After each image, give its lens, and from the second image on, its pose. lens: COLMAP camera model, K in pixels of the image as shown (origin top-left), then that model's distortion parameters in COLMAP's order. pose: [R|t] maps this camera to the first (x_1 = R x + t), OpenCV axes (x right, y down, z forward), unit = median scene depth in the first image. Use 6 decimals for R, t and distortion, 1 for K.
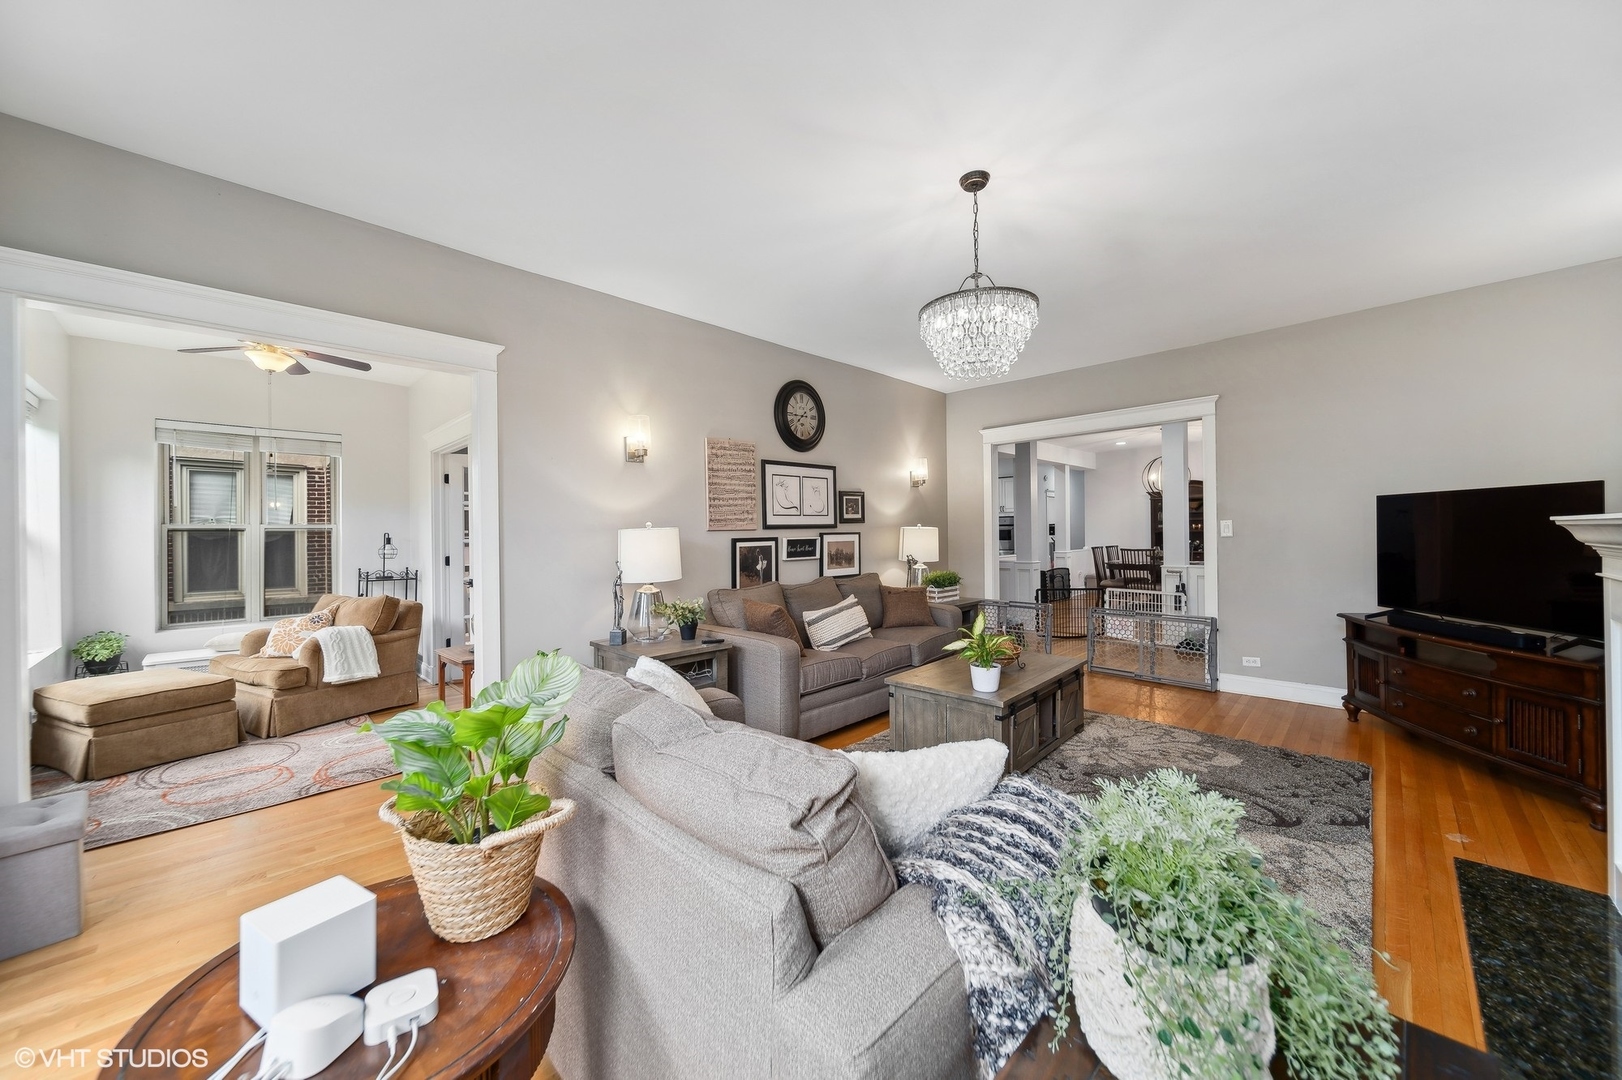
lens RADIAL K [[576.9, 0, 789.9], [0, 576.9, 531.2], [0, 0, 1]] dist [0.000229, -0.000292]
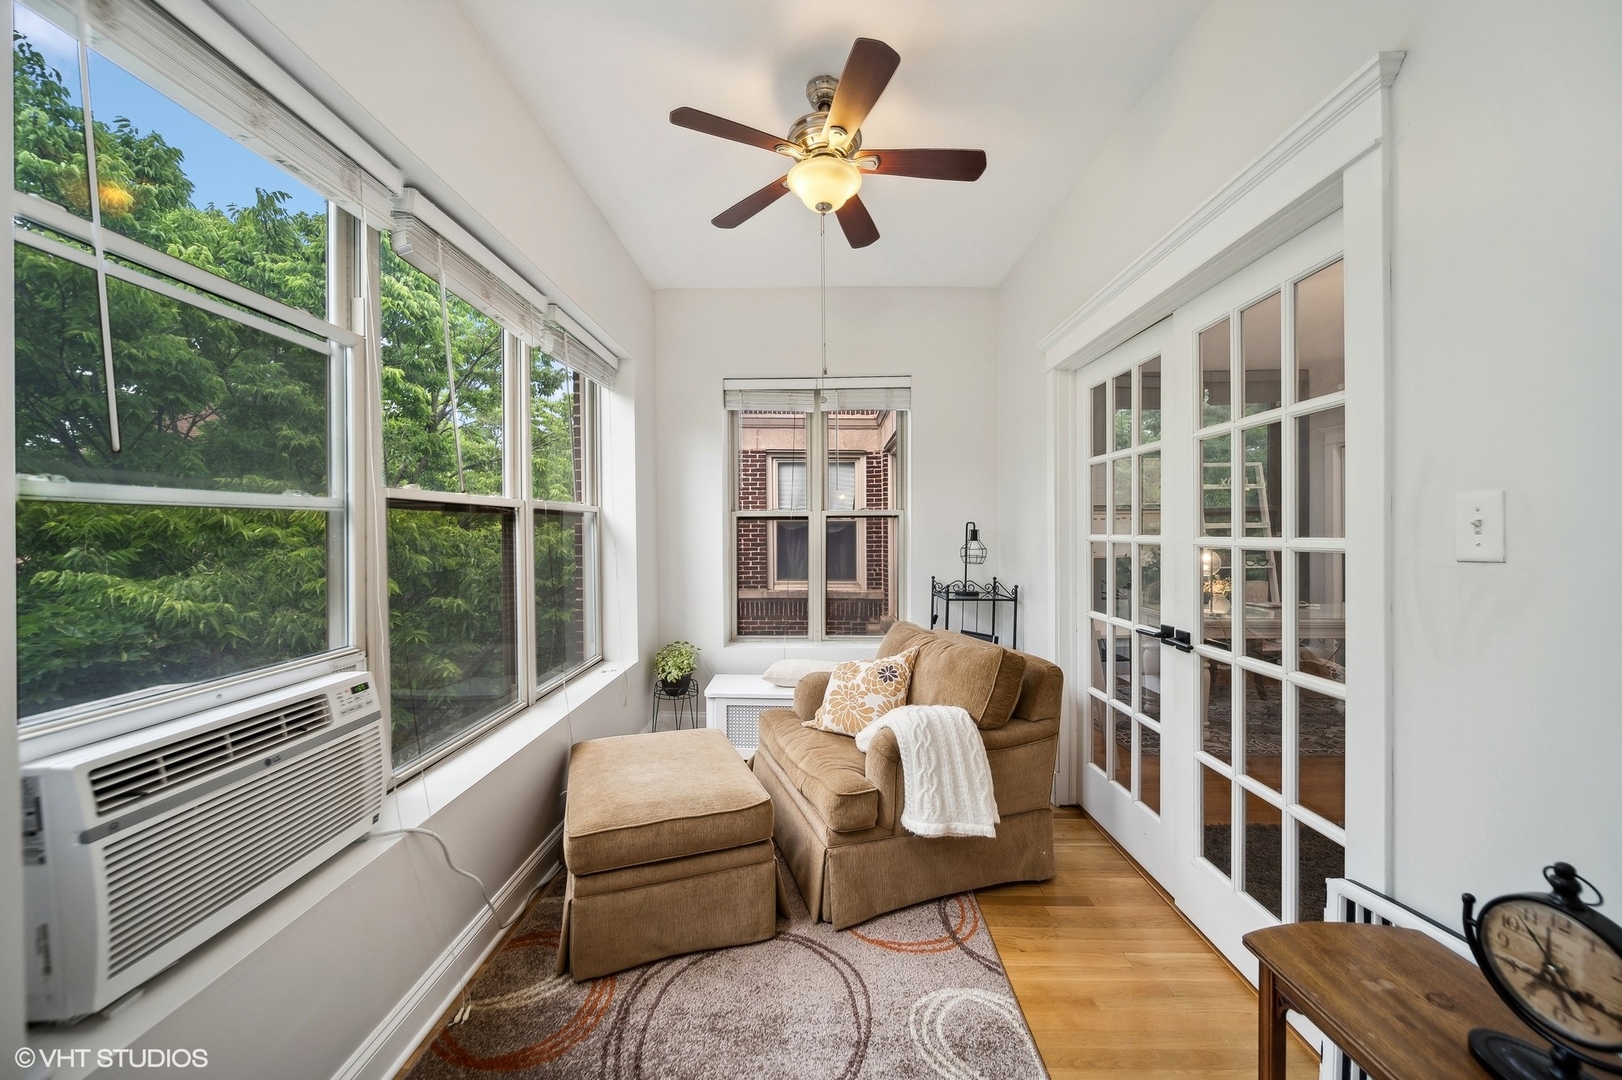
lens RADIAL K [[576.9, 0, 789.9], [0, 576.9, 531.2], [0, 0, 1]] dist [0.000229, -0.000292]
pose [[0.681360, 0.011349, -0.731861, -0.481387], [-0.000004, 0.999880, 0.015501, 0.003811], [0.731949, -0.010559, 0.681278, 0.554431]]
